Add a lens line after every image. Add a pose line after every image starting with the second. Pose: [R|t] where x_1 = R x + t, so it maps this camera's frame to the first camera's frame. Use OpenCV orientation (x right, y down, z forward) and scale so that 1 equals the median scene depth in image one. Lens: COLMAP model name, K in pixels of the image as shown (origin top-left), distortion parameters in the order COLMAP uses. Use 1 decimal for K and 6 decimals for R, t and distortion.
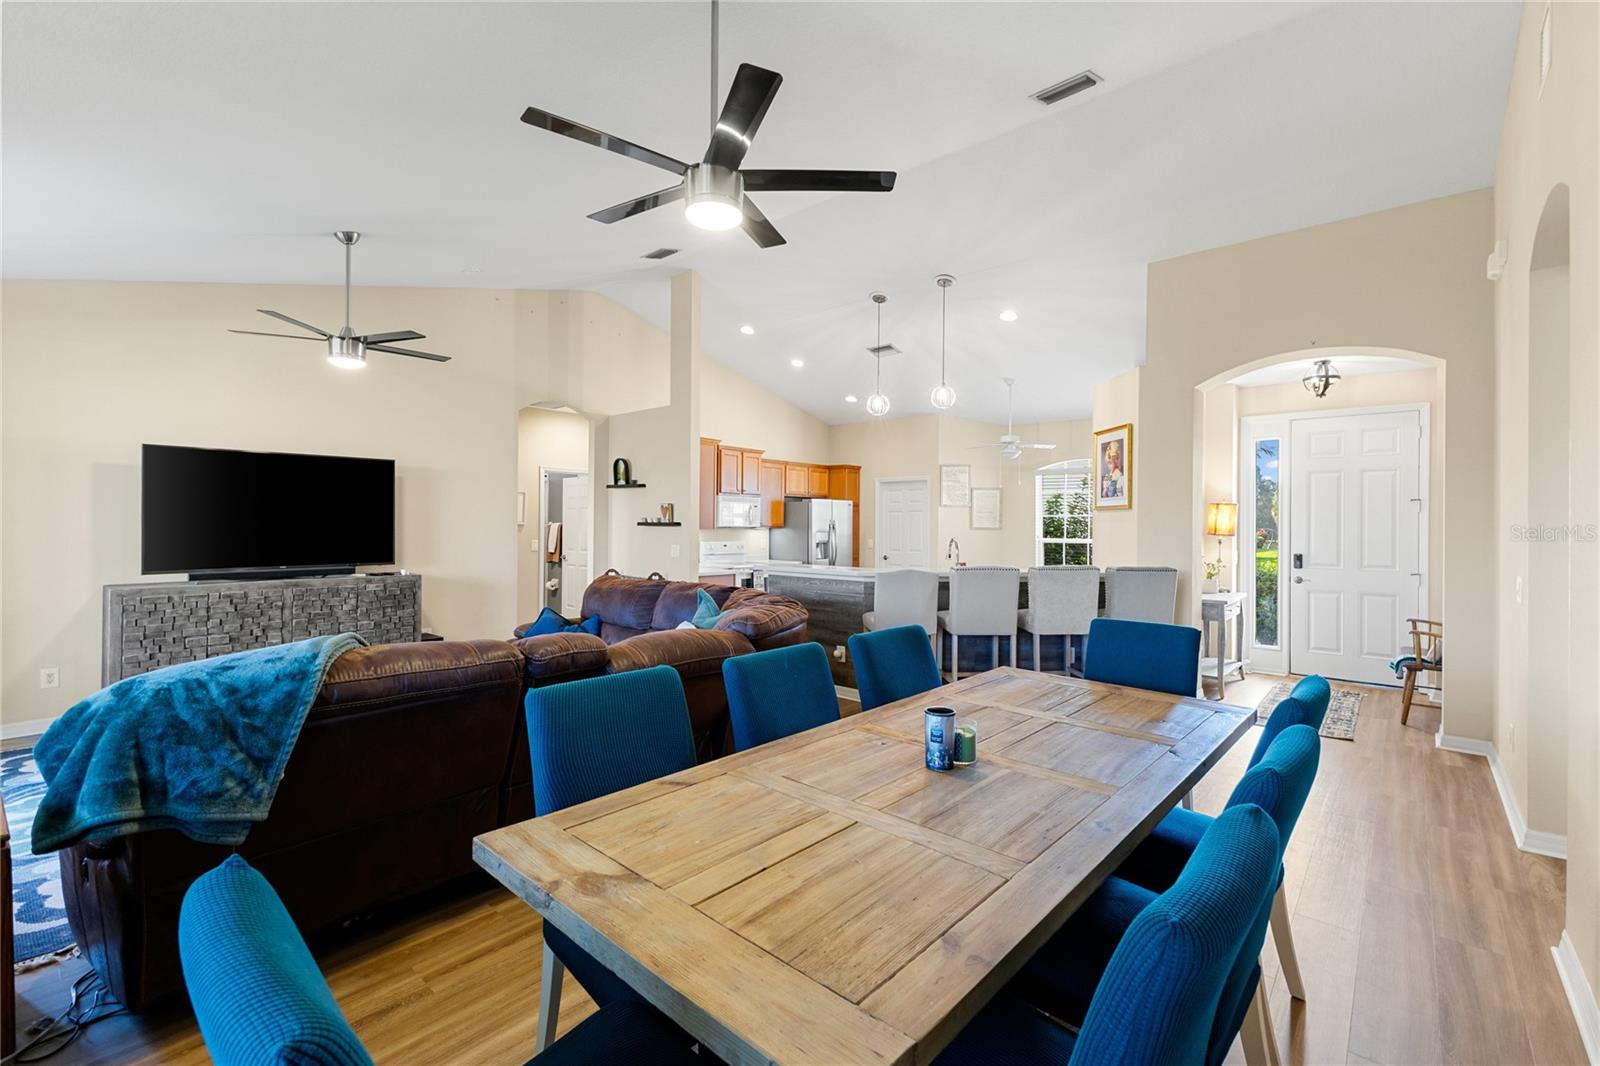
lens RADIAL K [[690.3, 0, 797.8], [0, 690.3, 529.4], [0, 0, 1]] dist [0.011795, 0.001035]
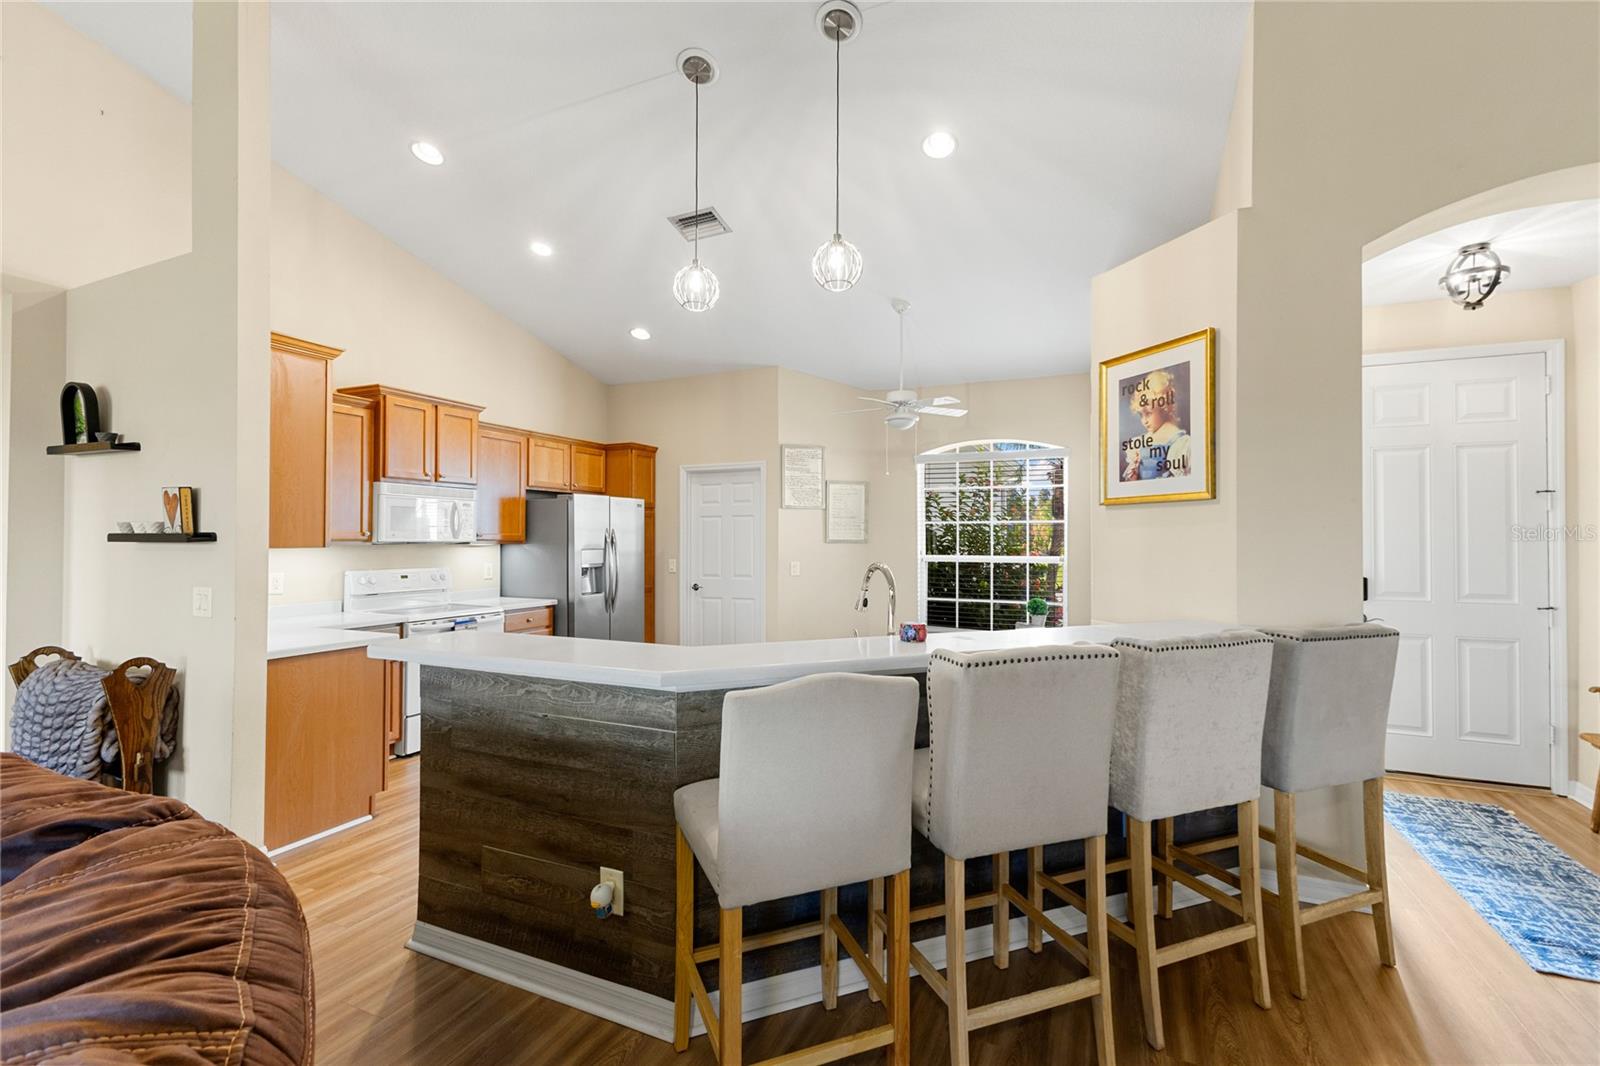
lens RADIAL K [[690.3, 0, 805.3], [0, 690.3, 526.4], [0, 0, 1]] dist [0.011795, 0.001035]
pose [[0.952850, -0.001701, 0.303438, 0.032242], [0.009162, 0.999690, -0.023167, -0.000840], [-0.303305, 0.024855, 0.952569, 0.404180]]
